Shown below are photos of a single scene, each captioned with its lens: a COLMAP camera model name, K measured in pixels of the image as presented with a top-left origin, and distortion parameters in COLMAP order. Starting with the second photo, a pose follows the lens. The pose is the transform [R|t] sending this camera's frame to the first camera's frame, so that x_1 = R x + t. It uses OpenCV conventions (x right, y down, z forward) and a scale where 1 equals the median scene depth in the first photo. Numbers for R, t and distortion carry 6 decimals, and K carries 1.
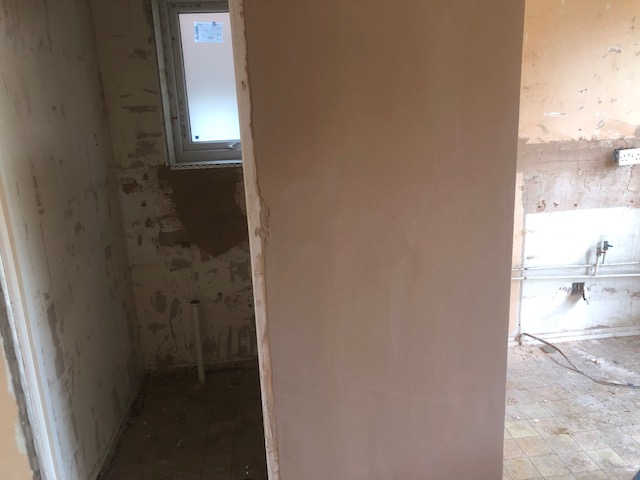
lens RADIAL K [[525.7, 0, 322.7], [0, 525.7, 237.7], [0, 0, 1]] dist [0.040473, -0.076850]
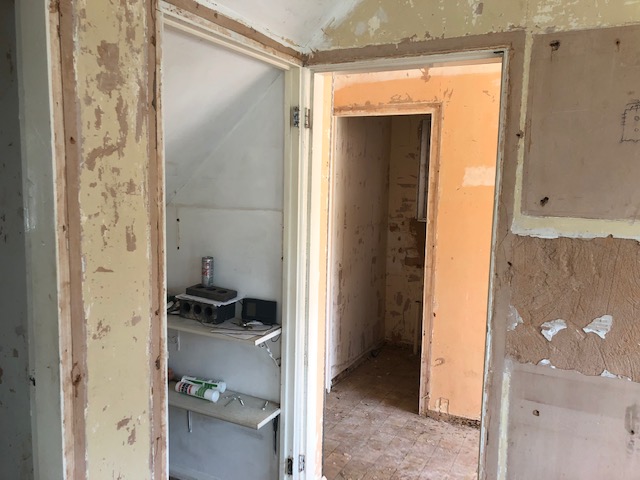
lens RADIAL K [[525.7, 0, 320.6], [0, 525.7, 240.8], [0, 0, 1]] dist [0.040473, -0.076850]
pose [[0.837271, 0.124649, -0.532390, 0.366813], [-0.191717, 0.978780, -0.072344, 0.117820], [0.512076, 0.162640, 0.843402, -0.591519]]
